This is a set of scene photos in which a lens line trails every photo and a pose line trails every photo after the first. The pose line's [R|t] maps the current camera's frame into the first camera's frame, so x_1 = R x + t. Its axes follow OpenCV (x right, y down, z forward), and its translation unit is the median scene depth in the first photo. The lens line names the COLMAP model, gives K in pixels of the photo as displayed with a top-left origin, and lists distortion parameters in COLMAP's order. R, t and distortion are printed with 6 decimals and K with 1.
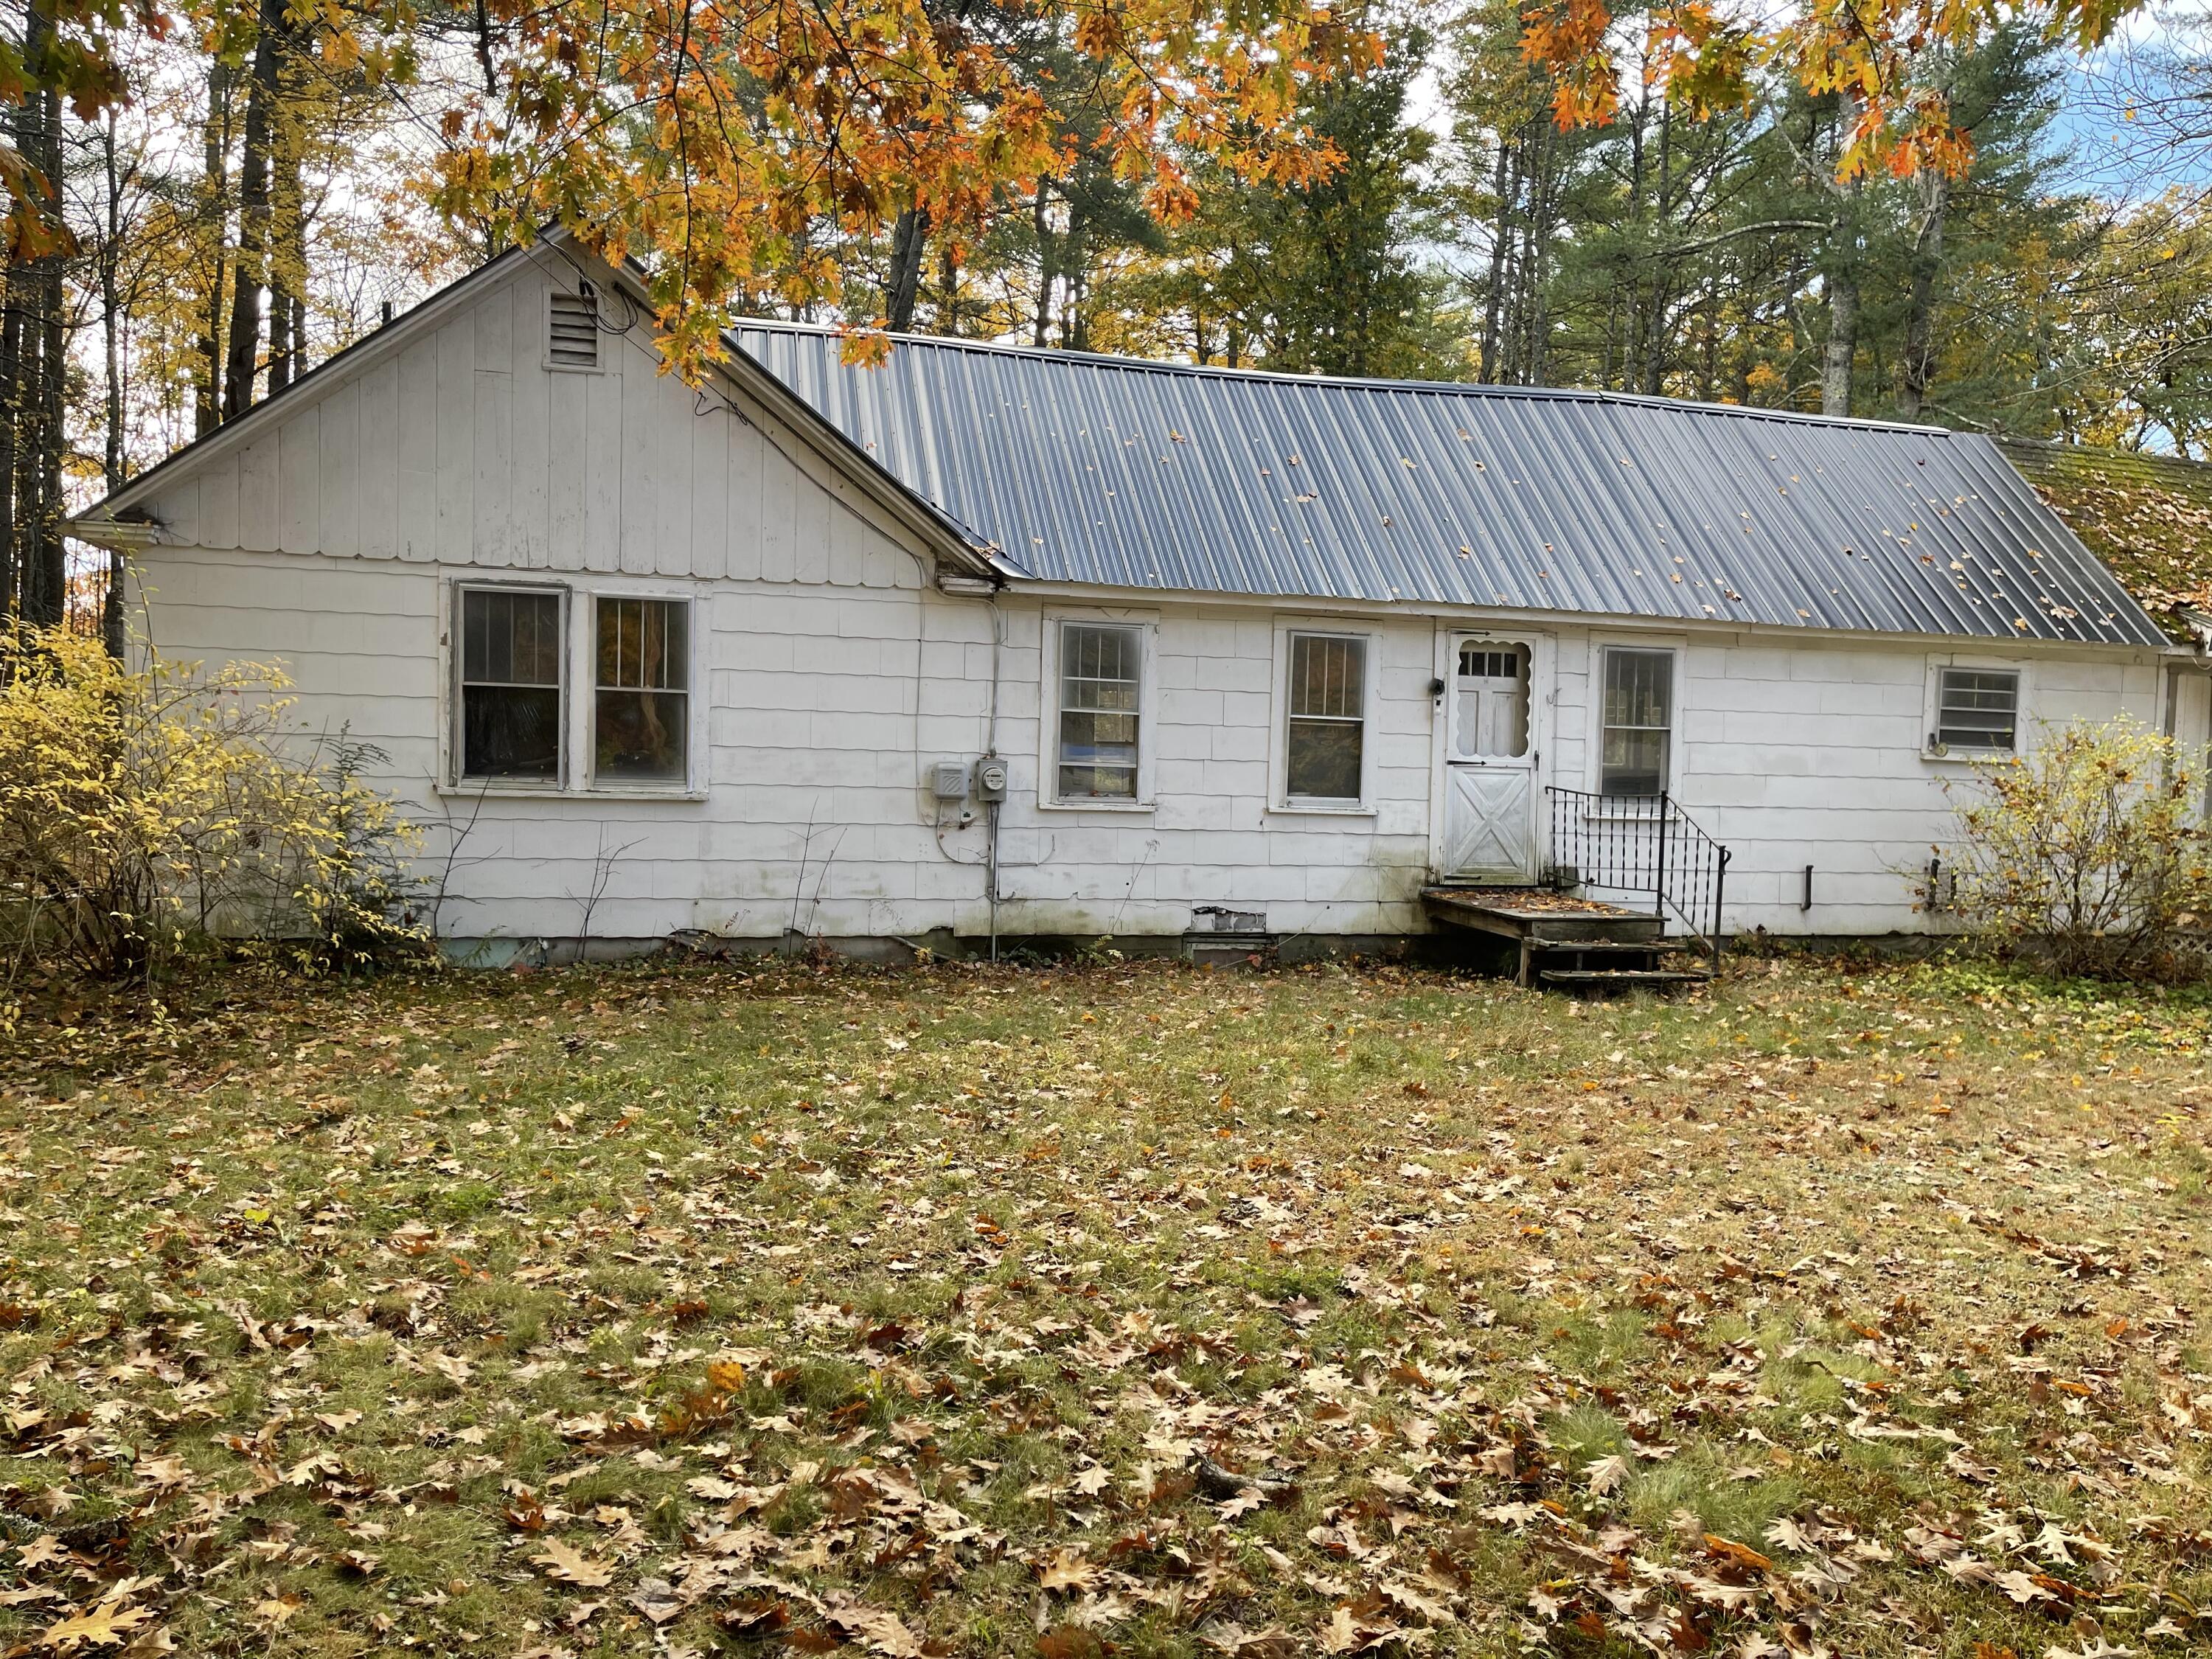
lens RADIAL K [[1646.8, 0, 1125.8], [0, 1646.8, 834.6], [0, 0, 1]] dist [0.066034, -0.083623]
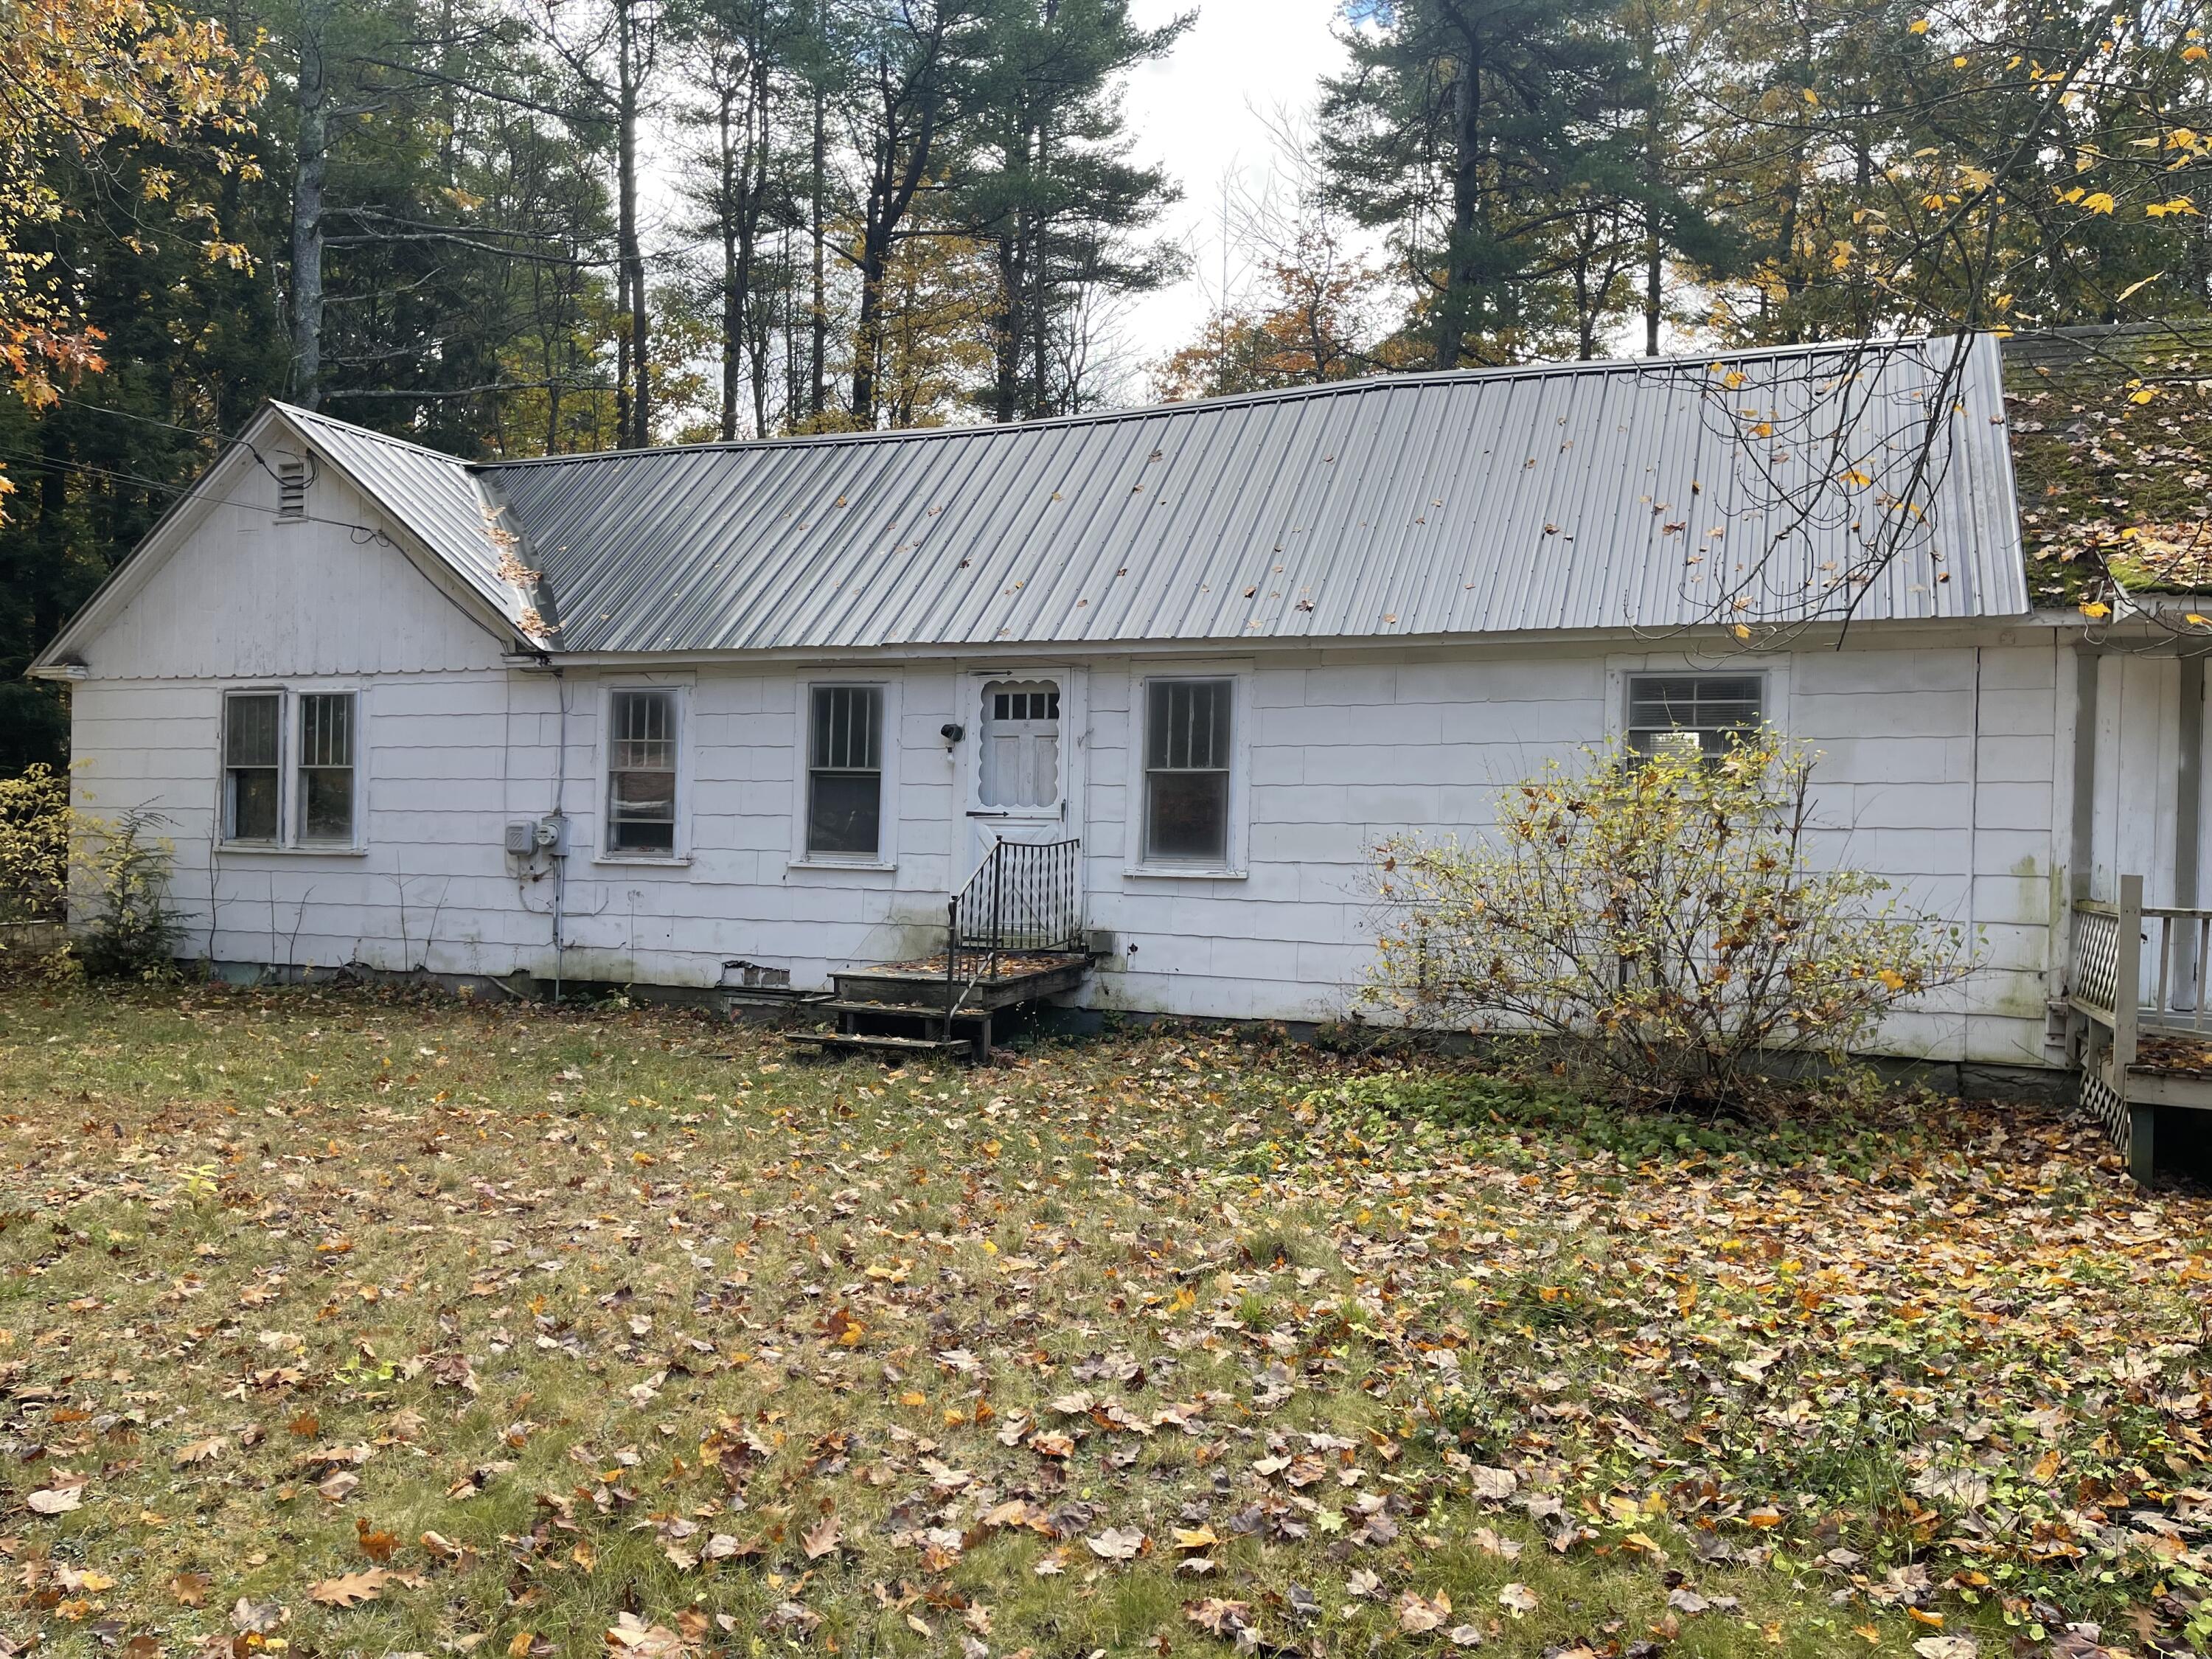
lens RADIAL K [[1646.8, 0, 1125.8], [0, 1646.8, 834.6], [0, 0, 1]] dist [0.066034, -0.083623]
pose [[0.799973, -0.013633, -0.599880, 0.863382], [-0.020093, 0.998573, -0.049489, 0.012103], [0.599699, 0.051643, 0.798558, 0.337112]]
